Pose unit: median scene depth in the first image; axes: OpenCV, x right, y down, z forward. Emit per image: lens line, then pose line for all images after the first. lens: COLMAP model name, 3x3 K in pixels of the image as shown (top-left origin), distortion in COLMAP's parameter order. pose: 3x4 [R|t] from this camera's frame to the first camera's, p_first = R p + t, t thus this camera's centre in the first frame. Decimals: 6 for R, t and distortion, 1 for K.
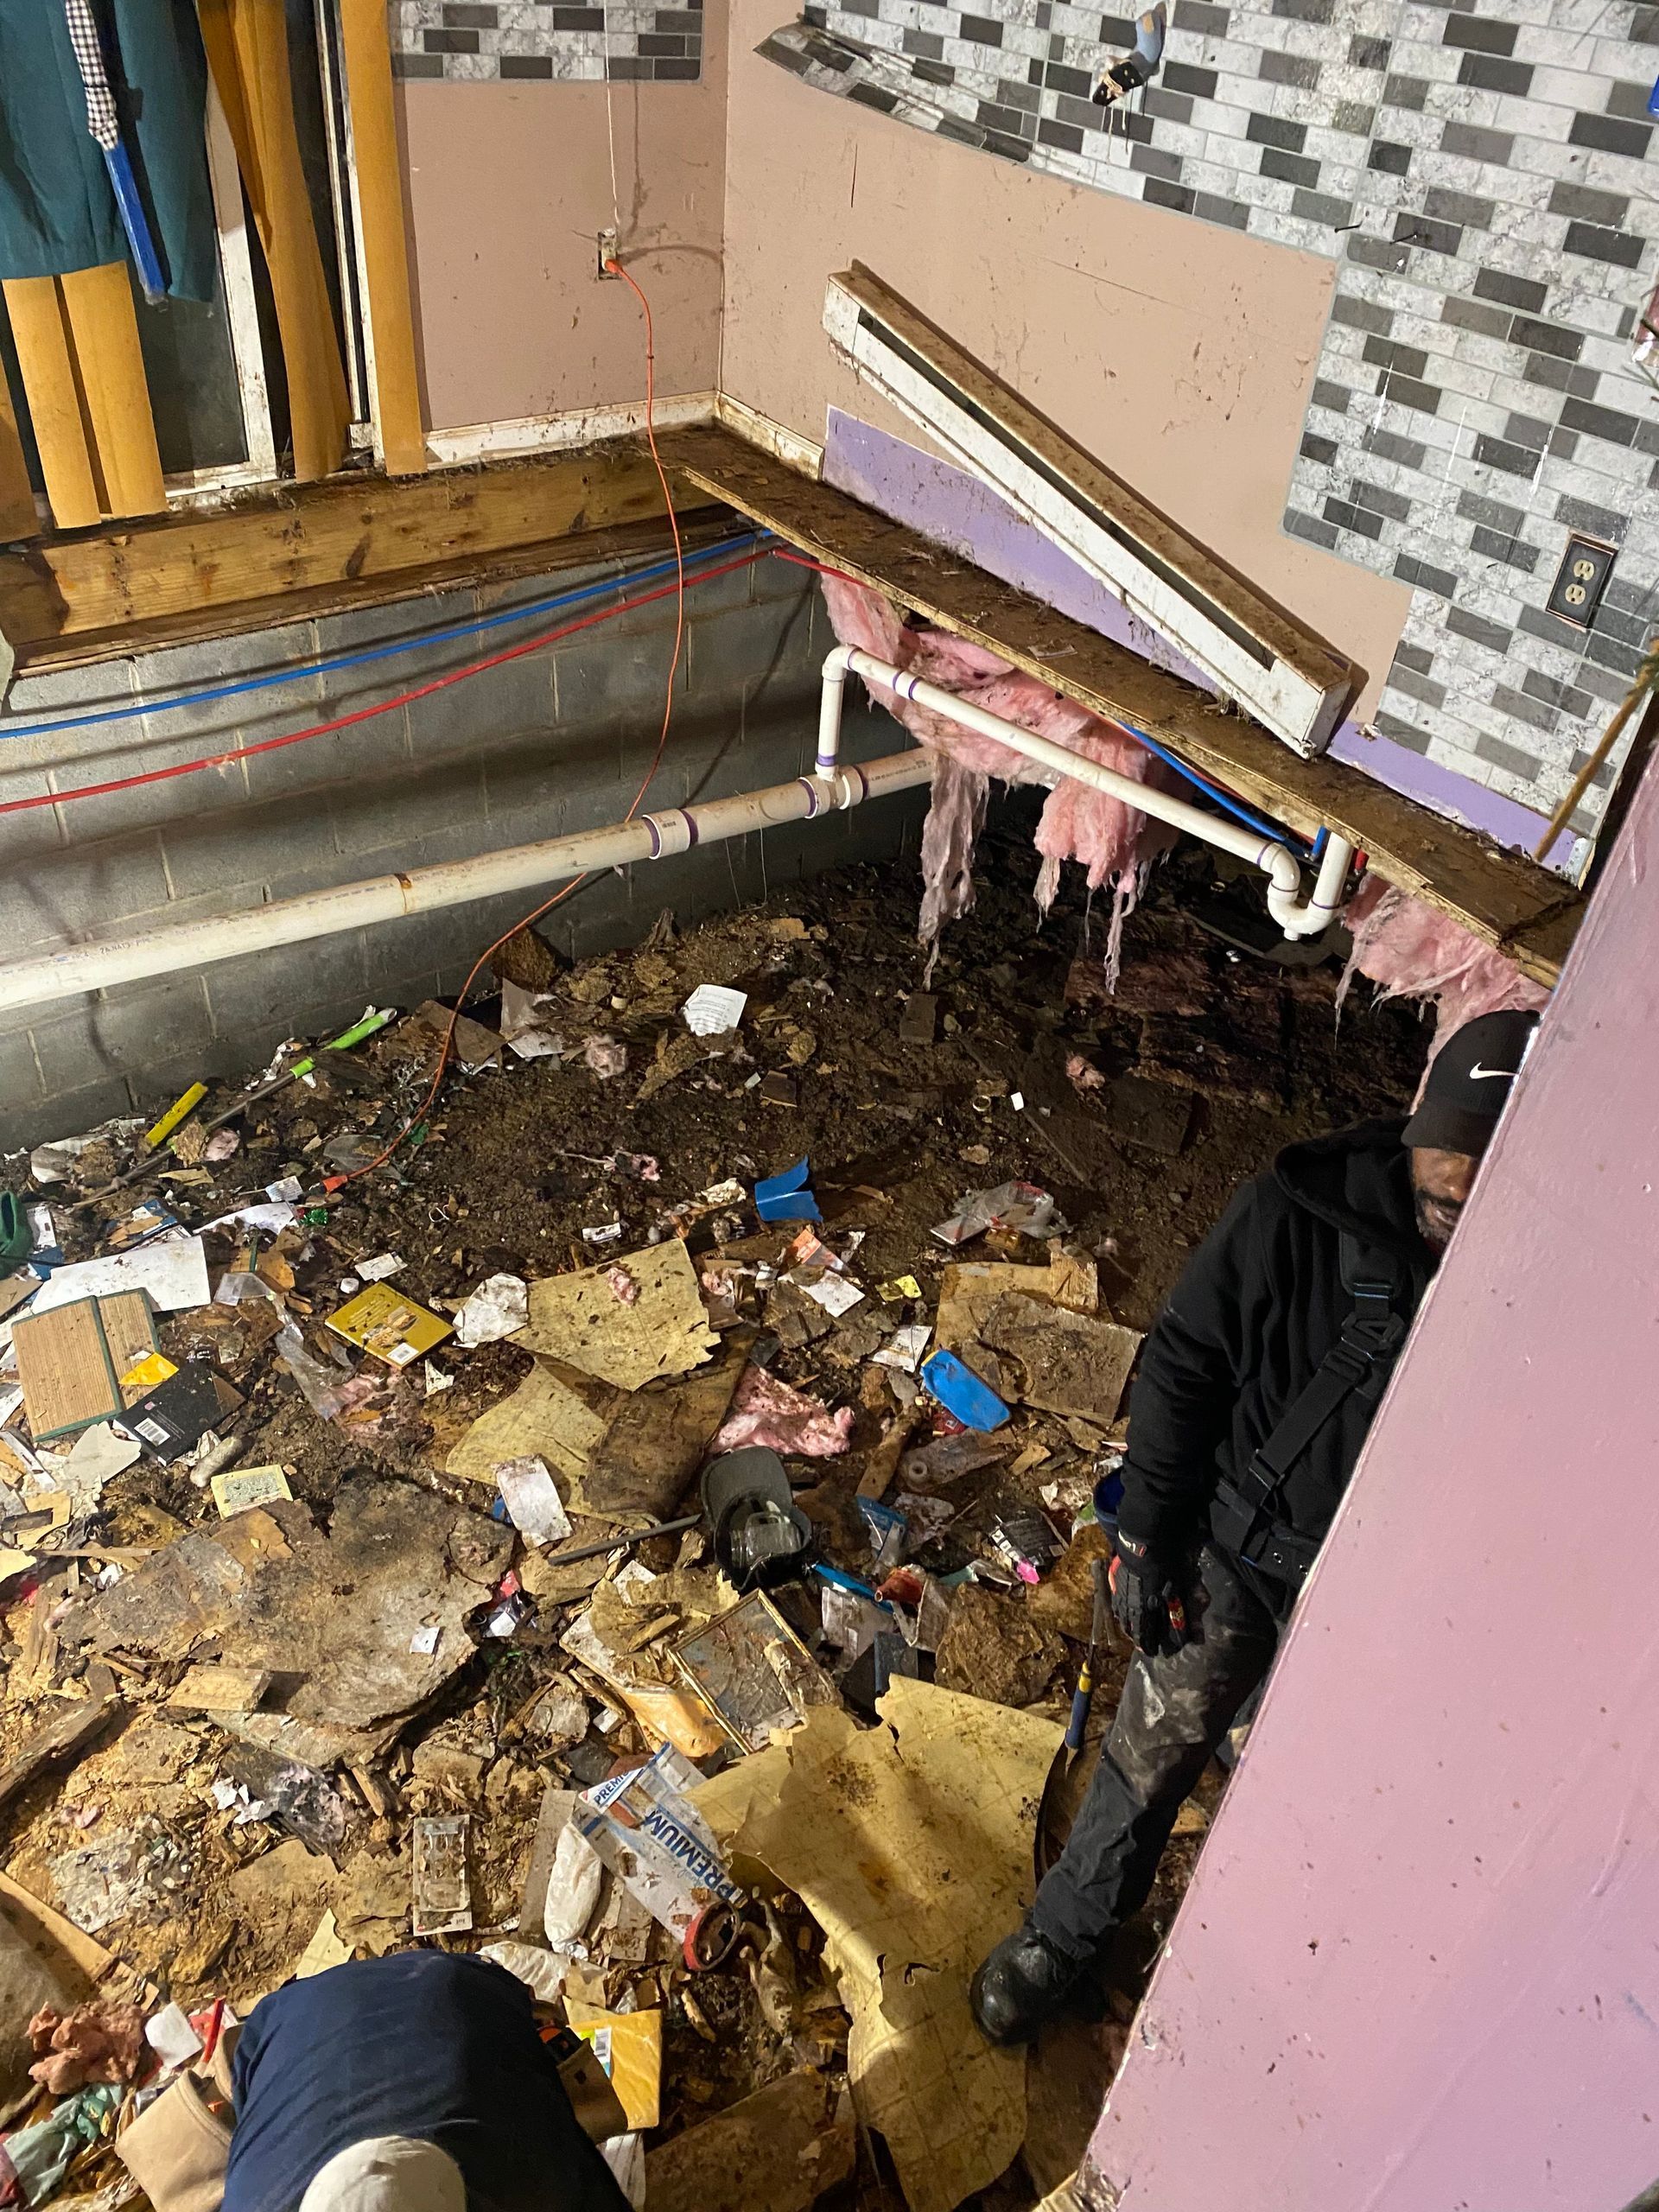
lens RADIAL K [[1656.9, 0, 829.5], [0, 1656.9, 1106.0], [0, 0, 1]] dist [0.030123, -0.016660]
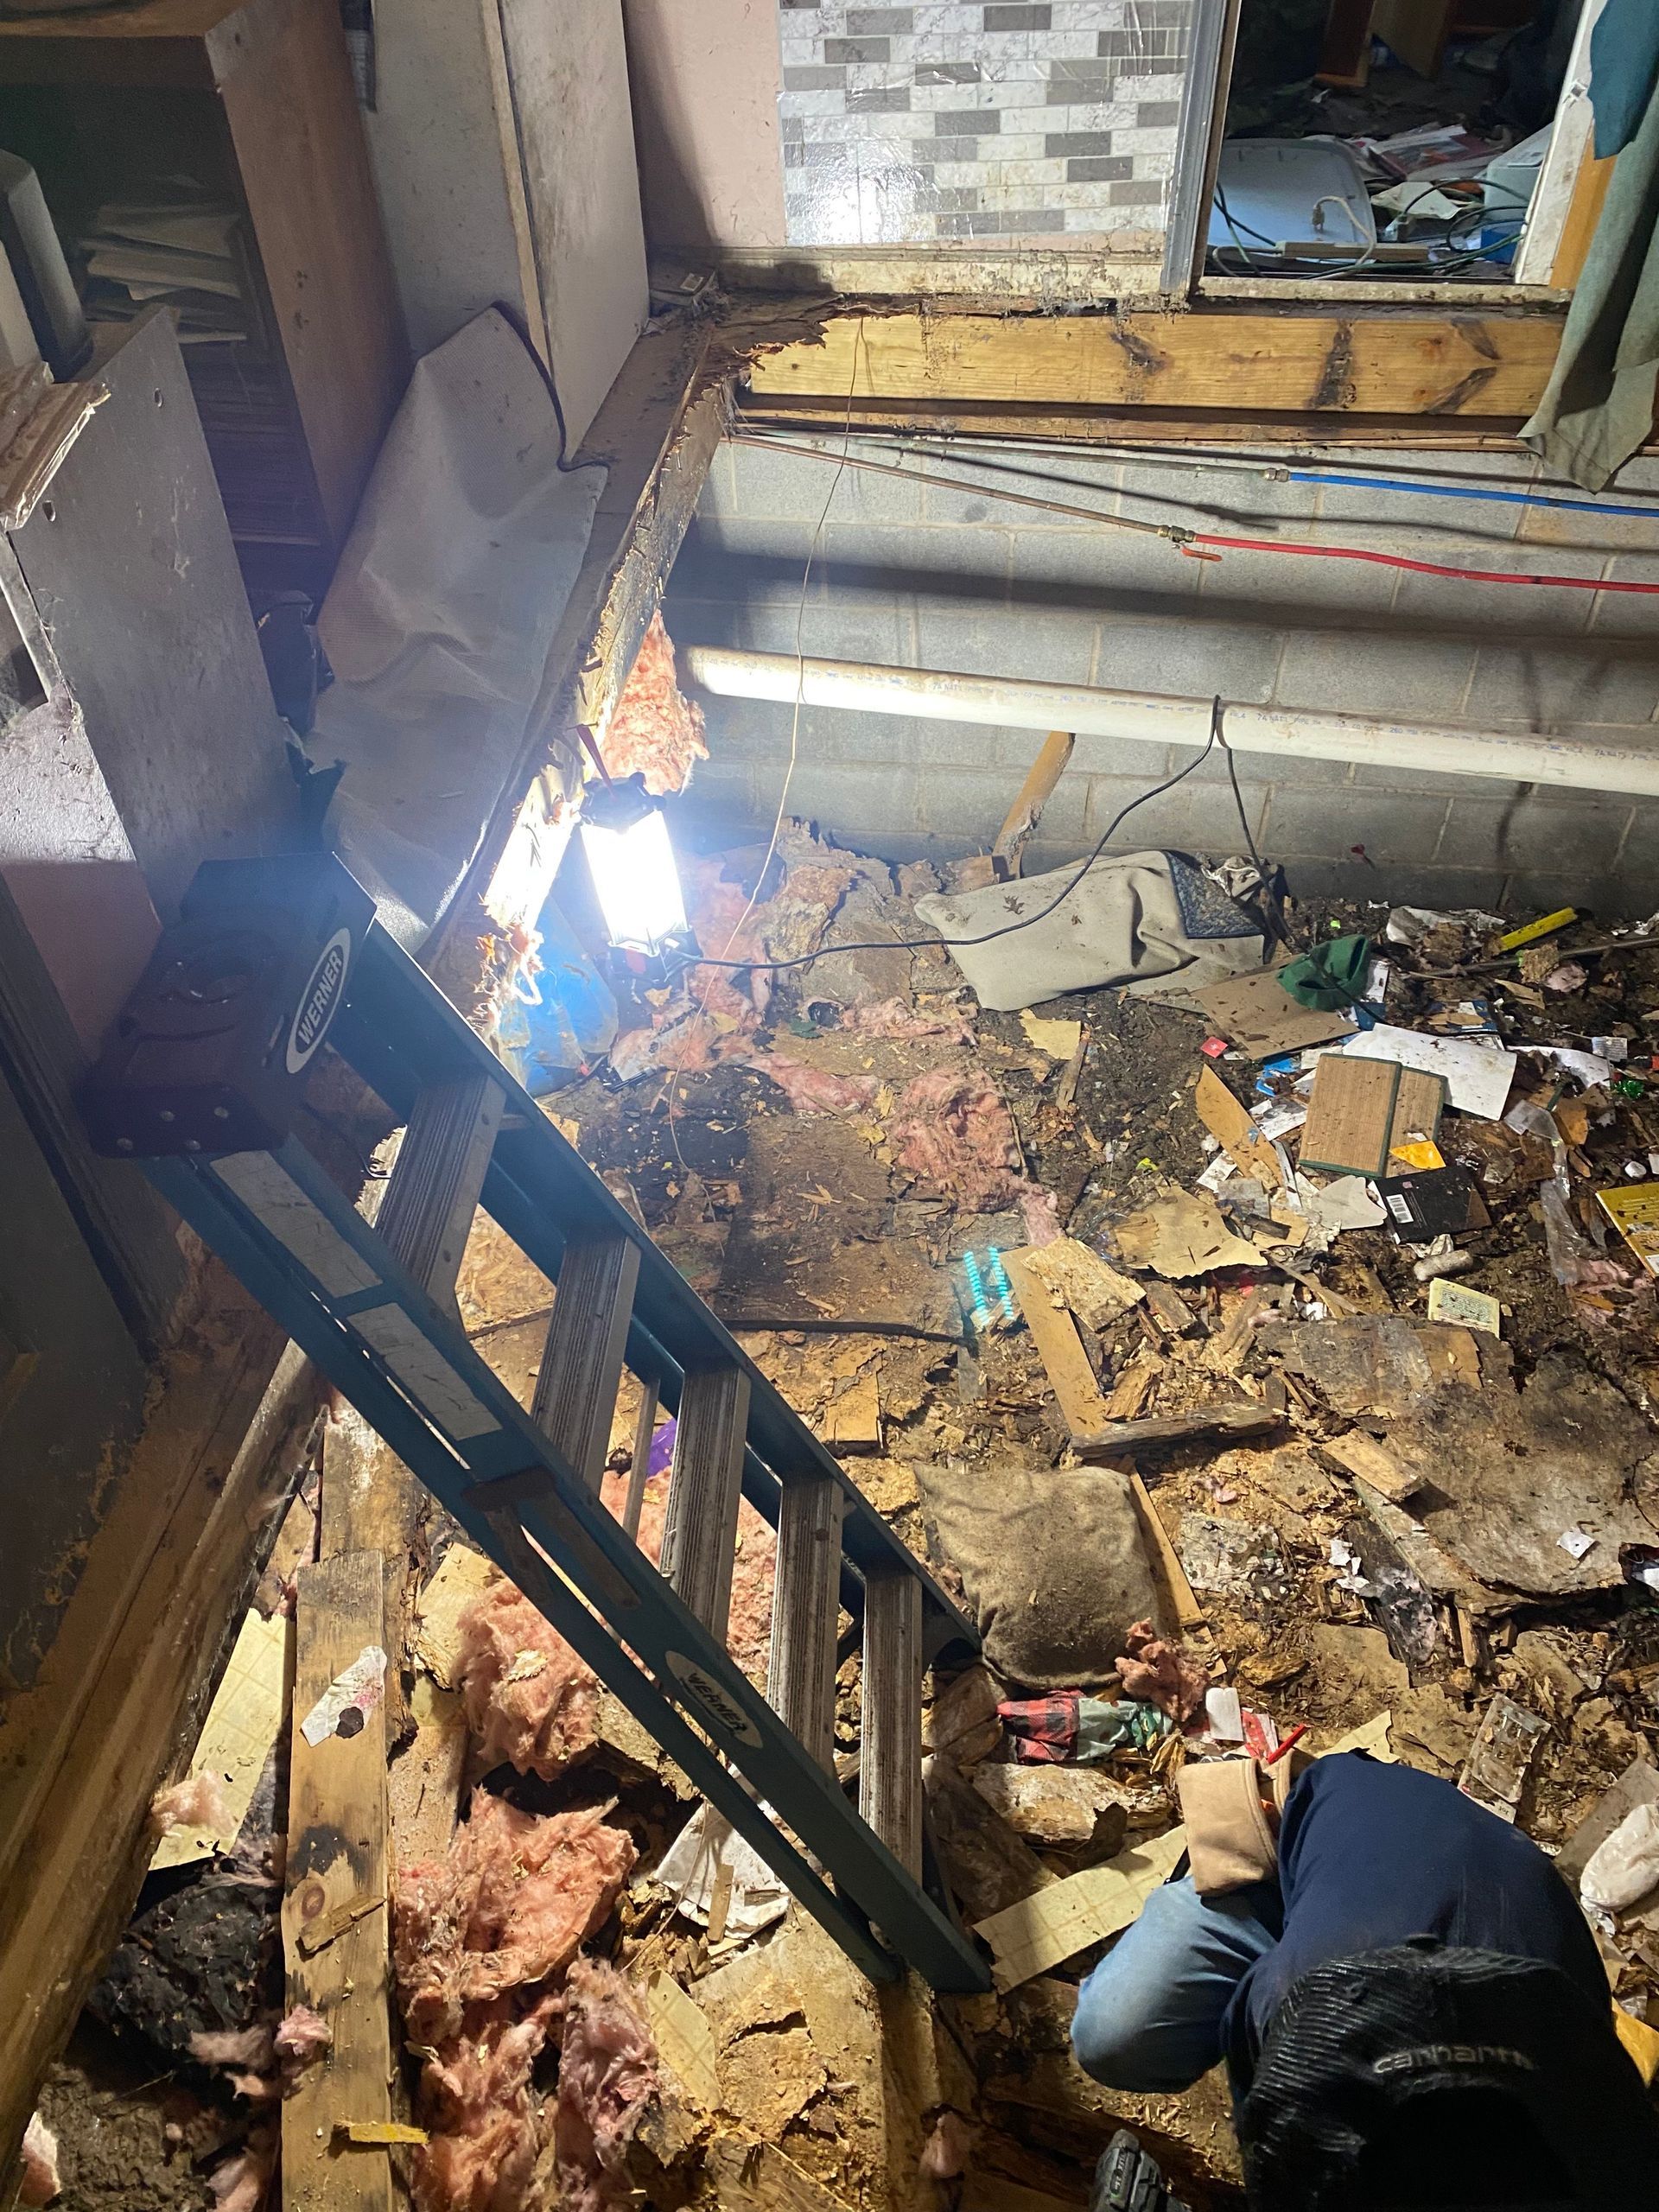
lens RADIAL K [[1656.9, 0, 829.5], [0, 1656.9, 1106.0], [0, 0, 1]] dist [0.030123, -0.016660]
pose [[0.701990, 0.452919, -0.549612, -0.130834], [-0.390651, 0.890147, 0.234586, 0.039806], [0.595484, 0.050030, 0.801808, -0.038329]]
